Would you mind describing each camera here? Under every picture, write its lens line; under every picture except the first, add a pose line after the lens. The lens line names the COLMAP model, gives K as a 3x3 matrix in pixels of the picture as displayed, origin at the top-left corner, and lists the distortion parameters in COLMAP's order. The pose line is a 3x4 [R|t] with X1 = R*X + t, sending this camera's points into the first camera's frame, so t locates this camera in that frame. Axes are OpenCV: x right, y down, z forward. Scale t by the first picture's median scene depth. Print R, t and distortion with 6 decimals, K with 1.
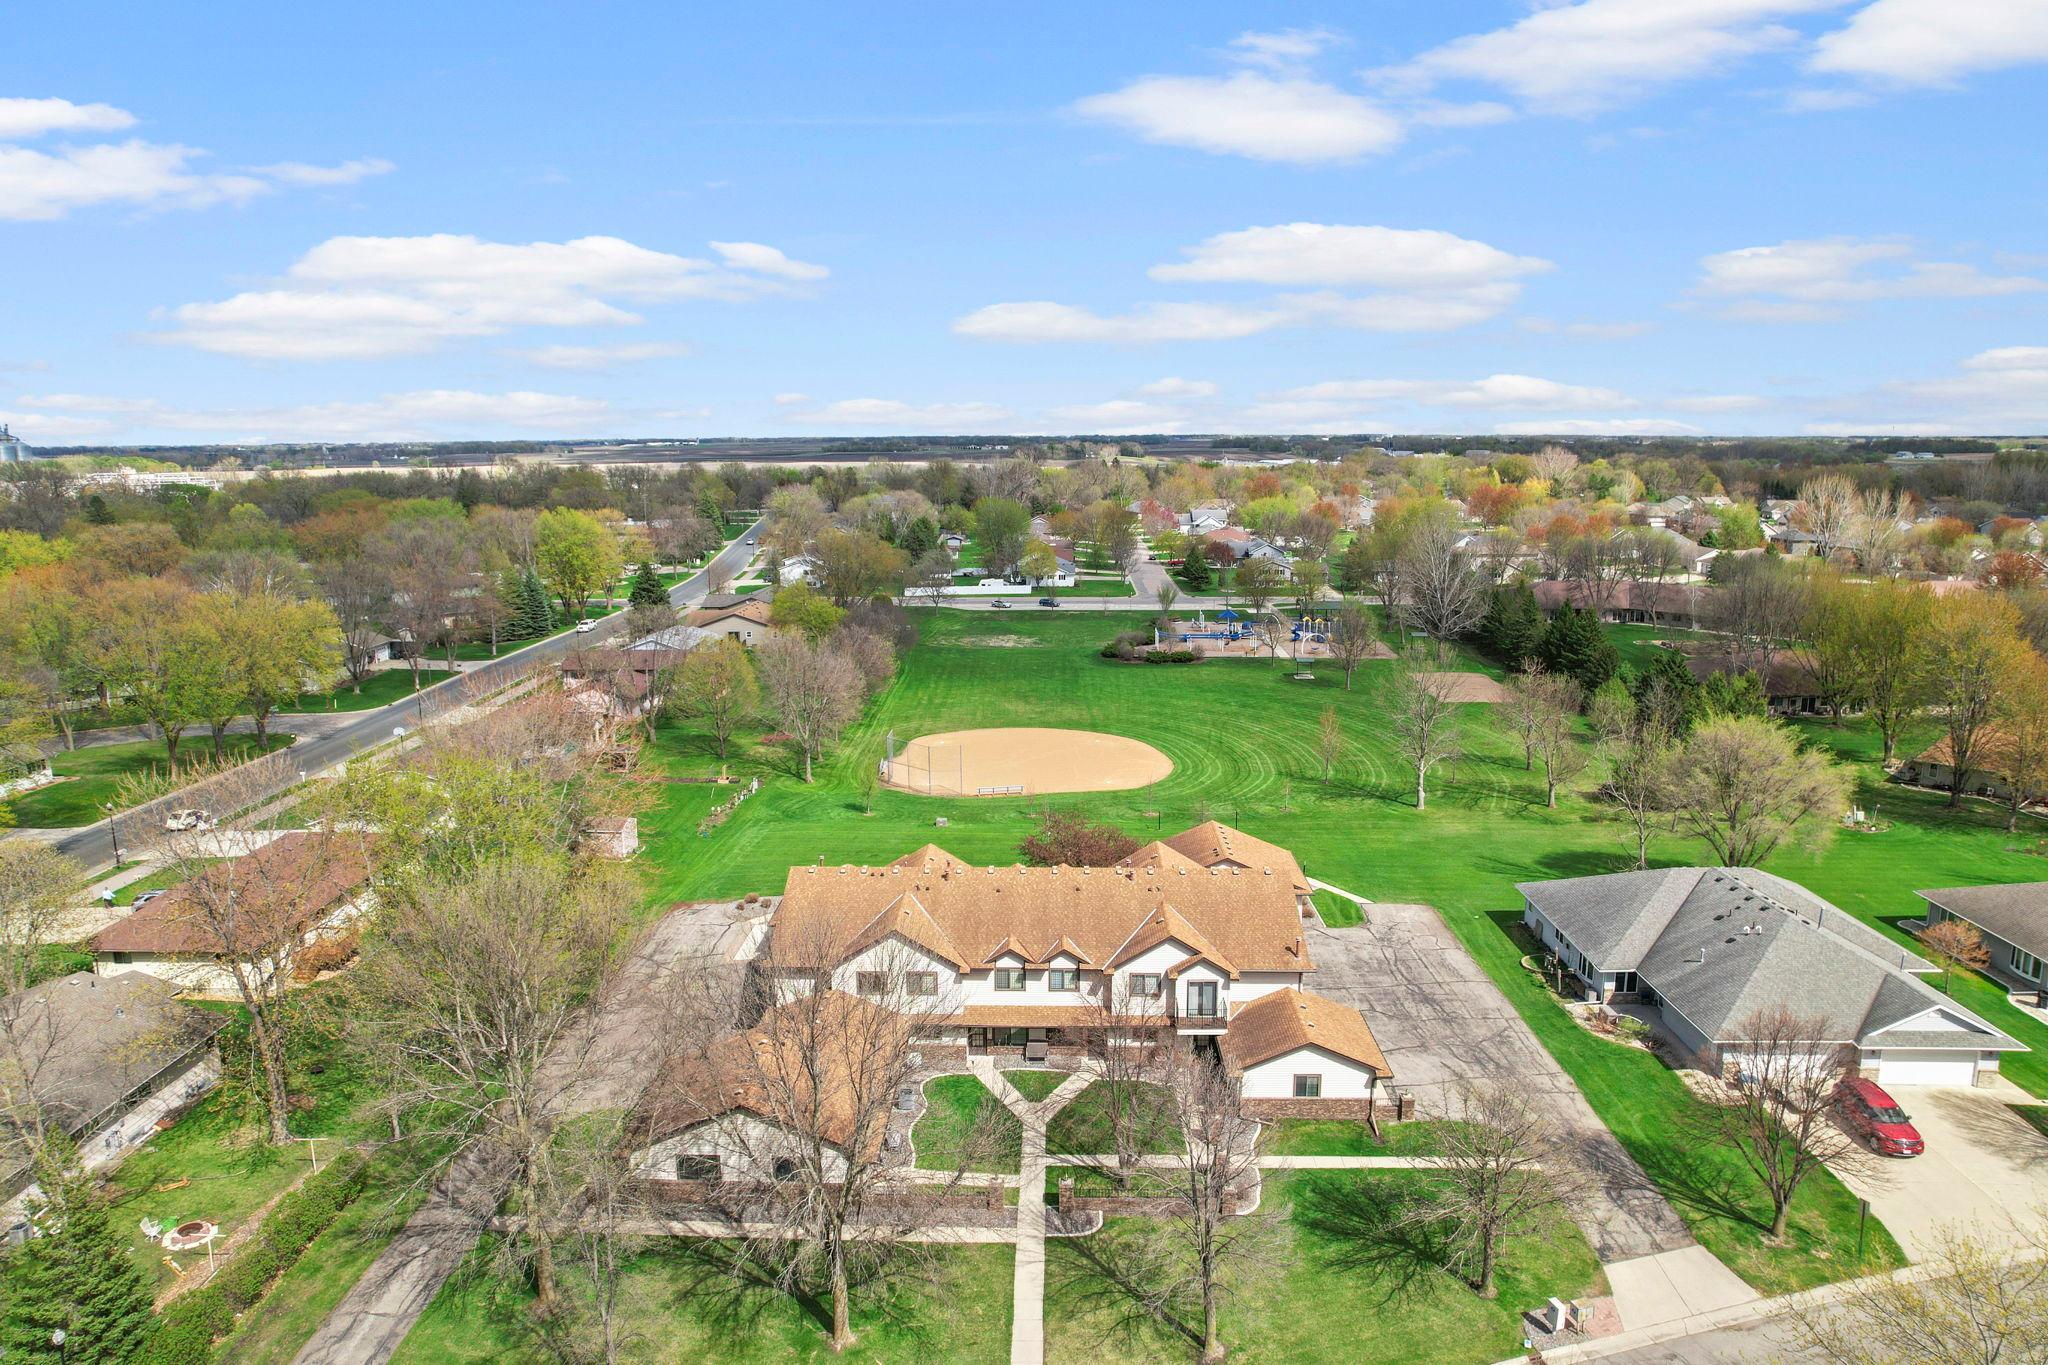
lens RADIAL K [[1338.6, 0, 1024.0], [0, 1338.6, 682.5], [0, 0, 1]] dist [-0.081257, 0.067576]
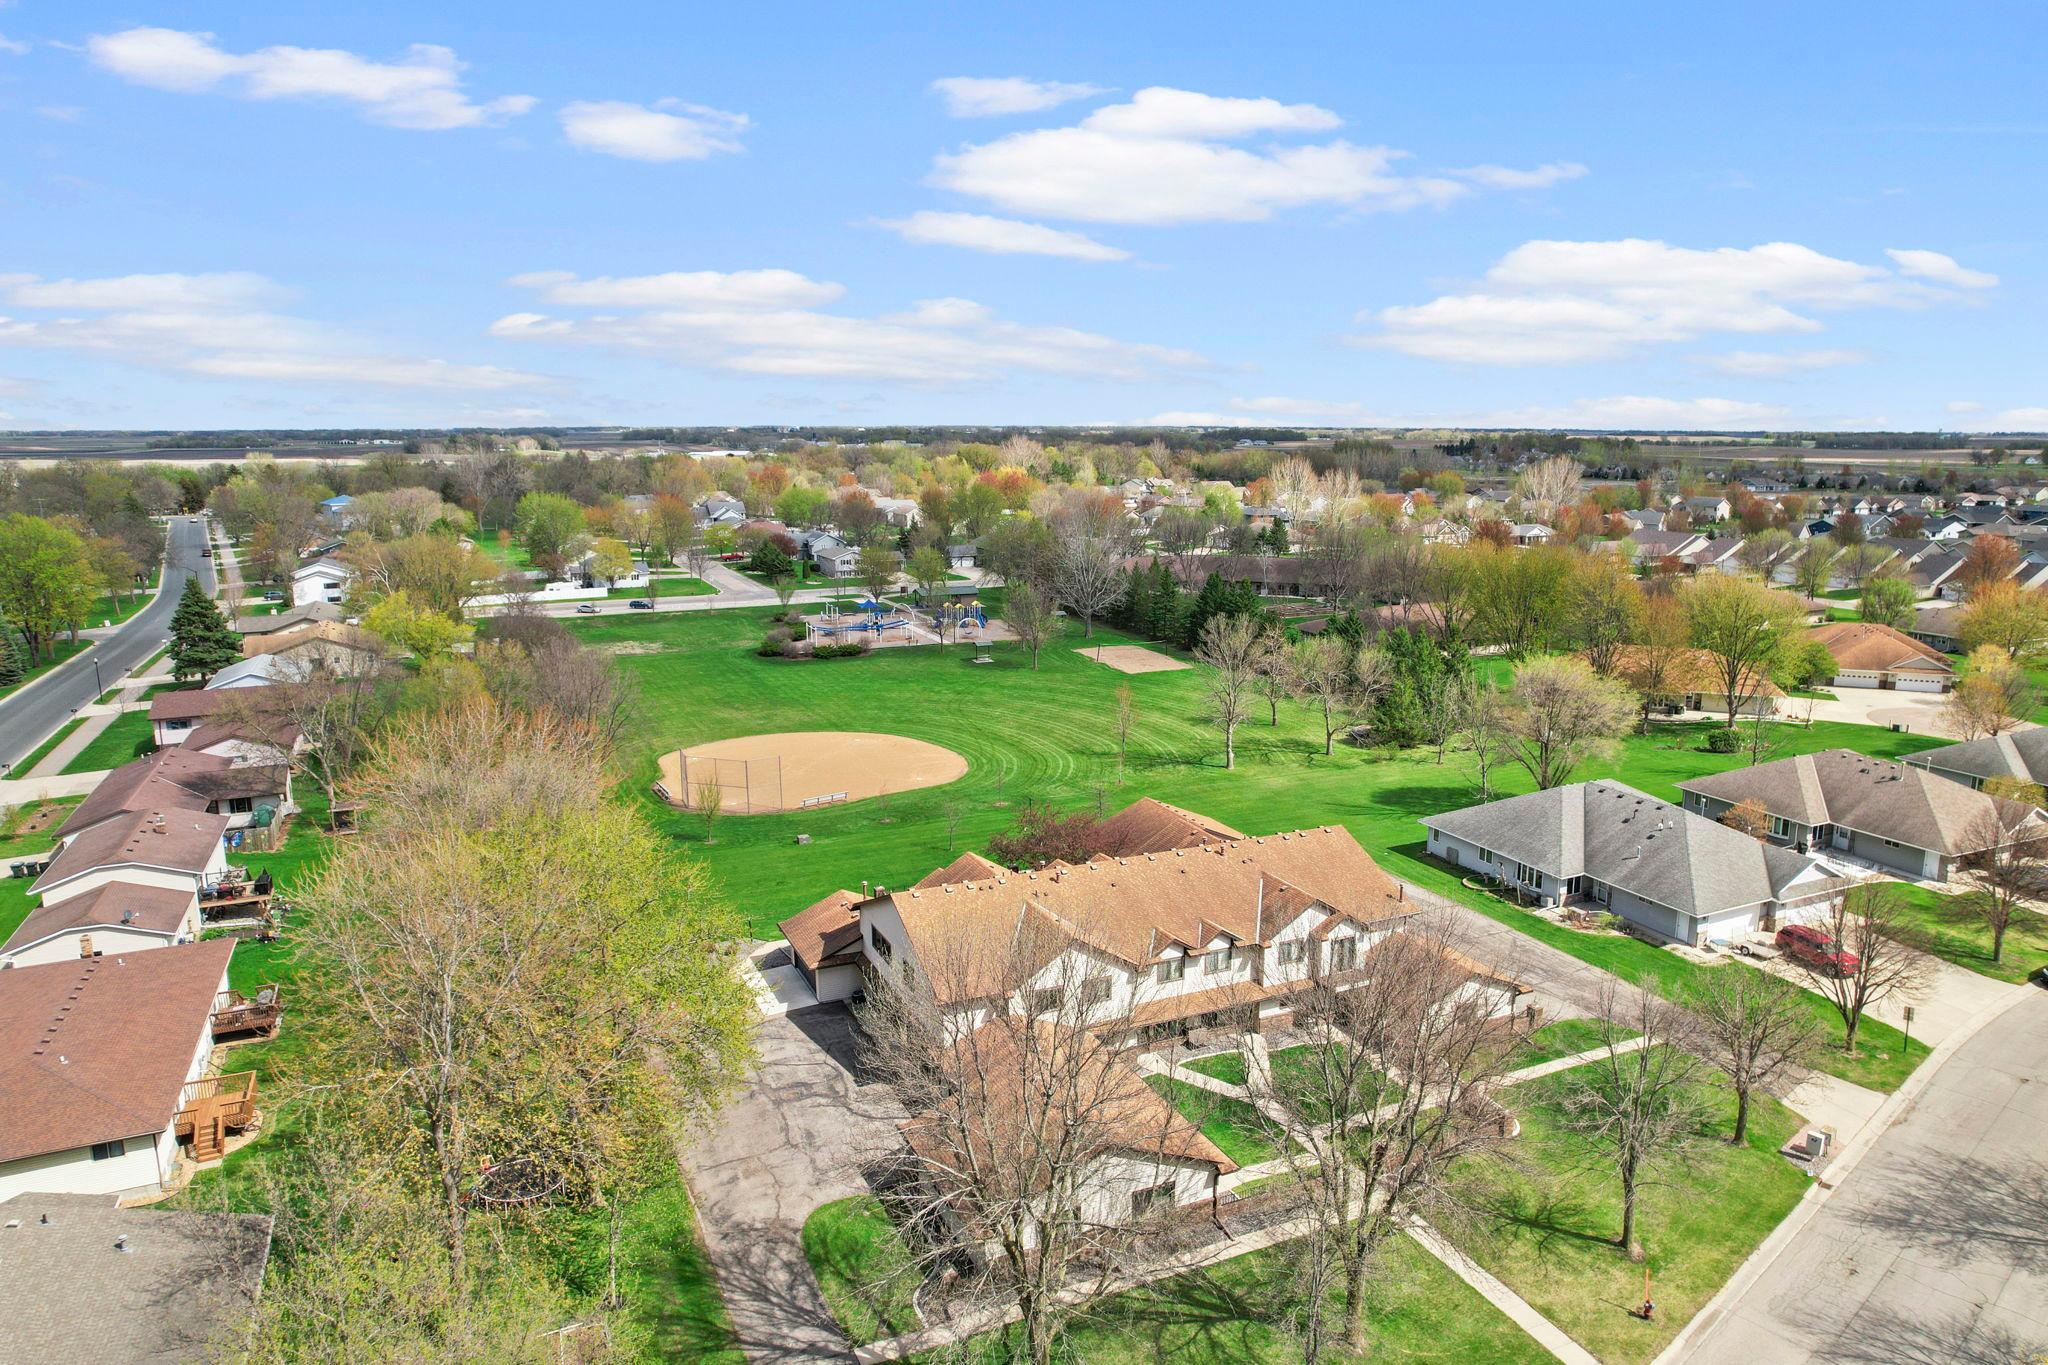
lens RADIAL K [[1344.8, 0, 1063.3], [0, 1344.8, 667.3], [0, 0, 1]] dist [-0.085377, 0.070329]
pose [[0.892933, -0.074438, 0.443992, -0.281469], [0.077124, 0.996949, 0.012036, -0.009736], [-0.443533, 0.023495, 0.895950, 0.082364]]
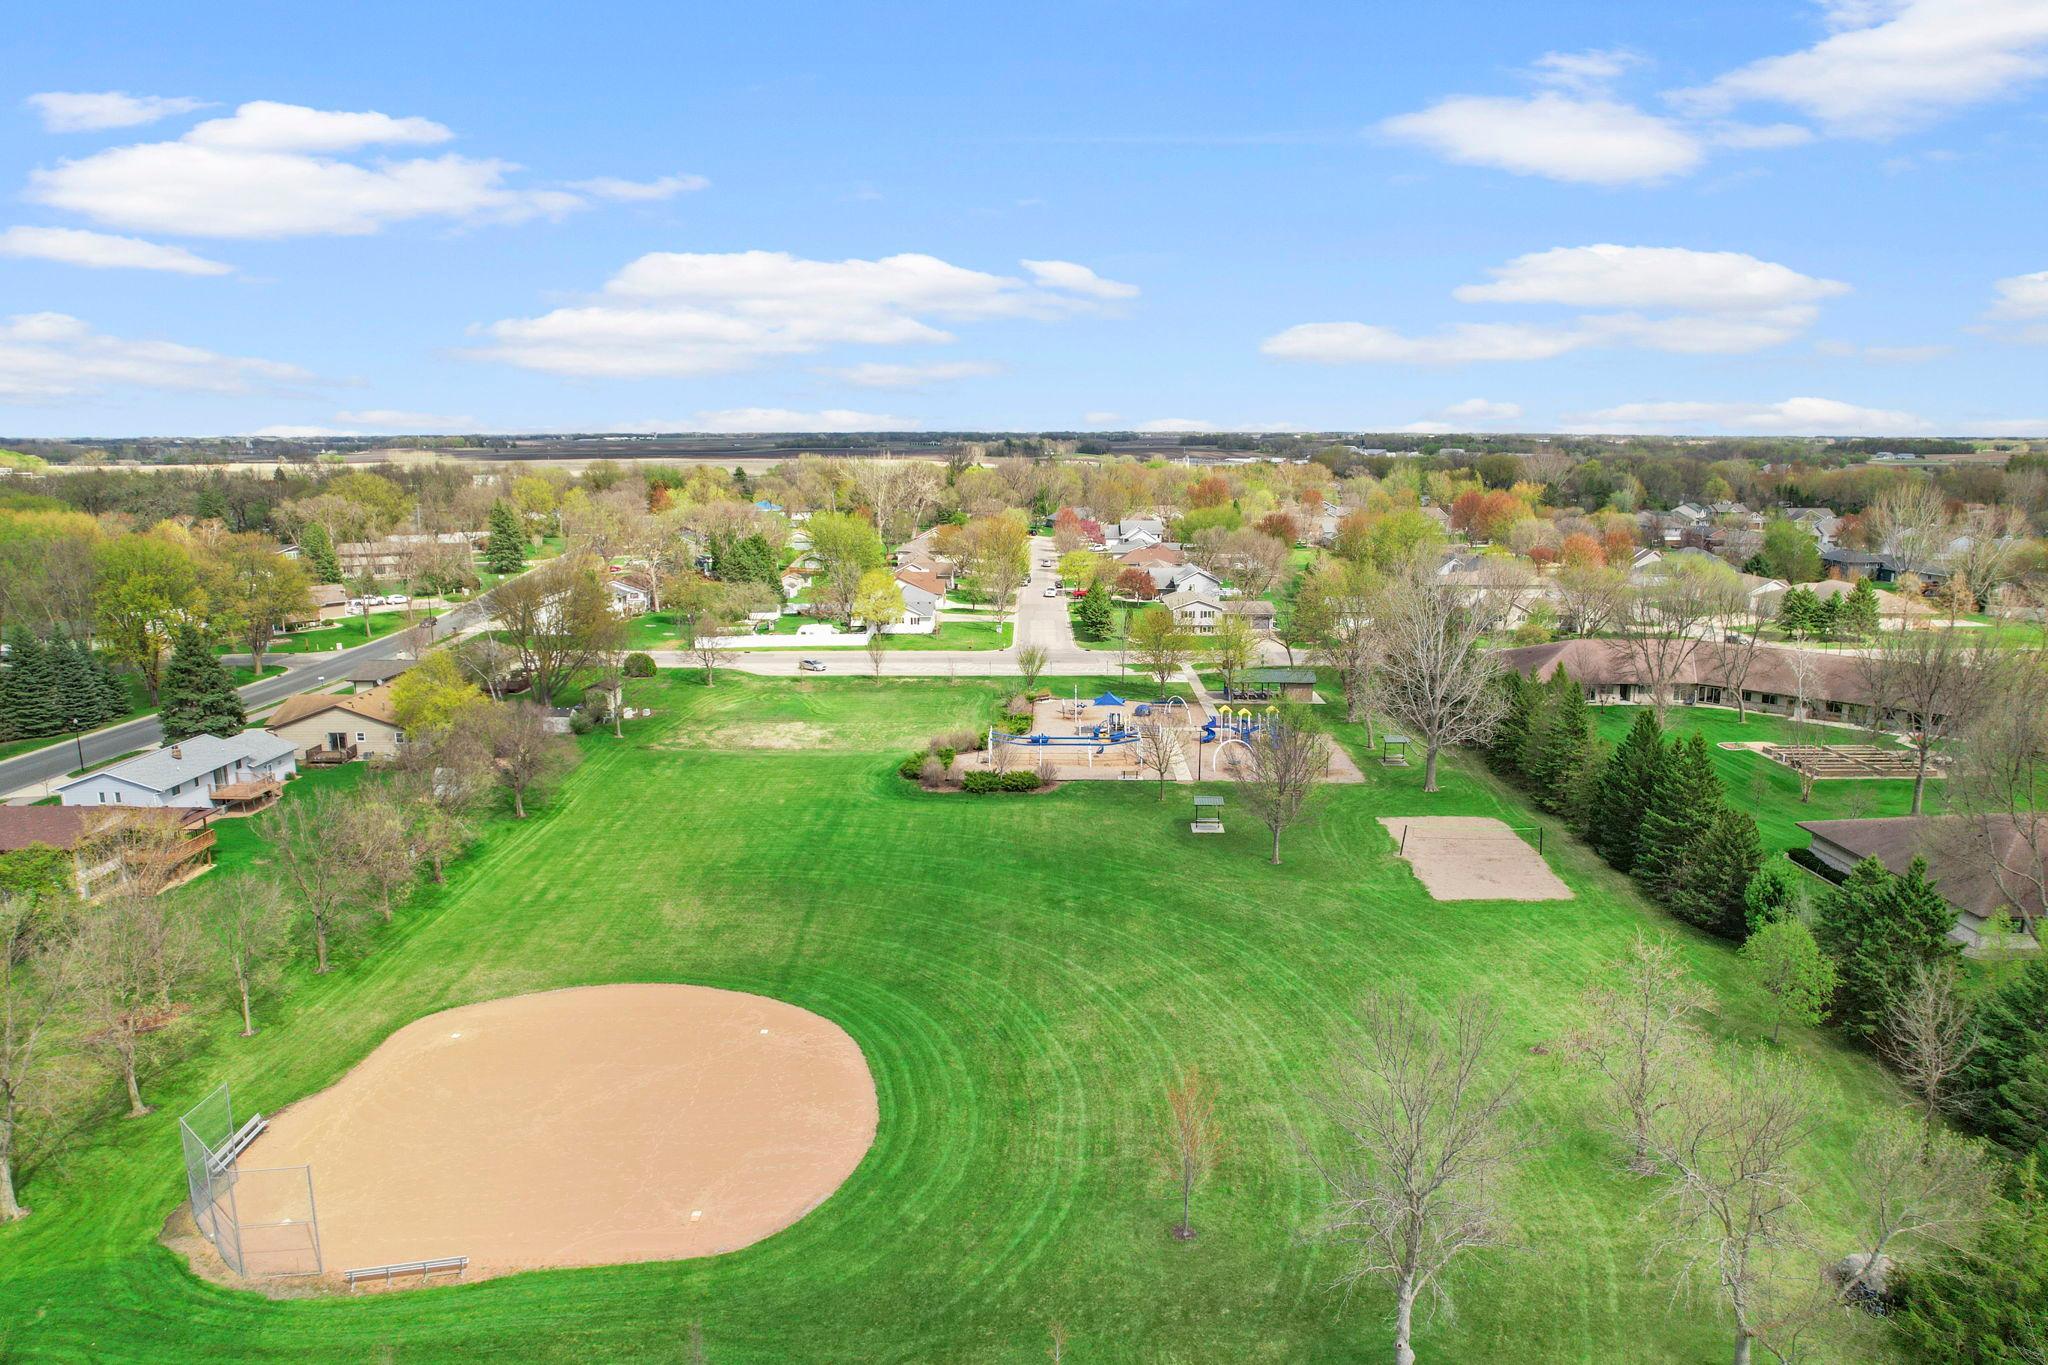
lens RADIAL K [[1338.6, 0, 1024.0], [0, 1338.6, 682.5], [0, 0, 1]] dist [-0.081257, 0.067576]
pose [[0.999793, 0.000192, 0.020370, 0.170046], [-0.000242, 0.999997, 0.002444, -0.106426], [-0.020369, -0.002448, 0.999790, 0.587582]]
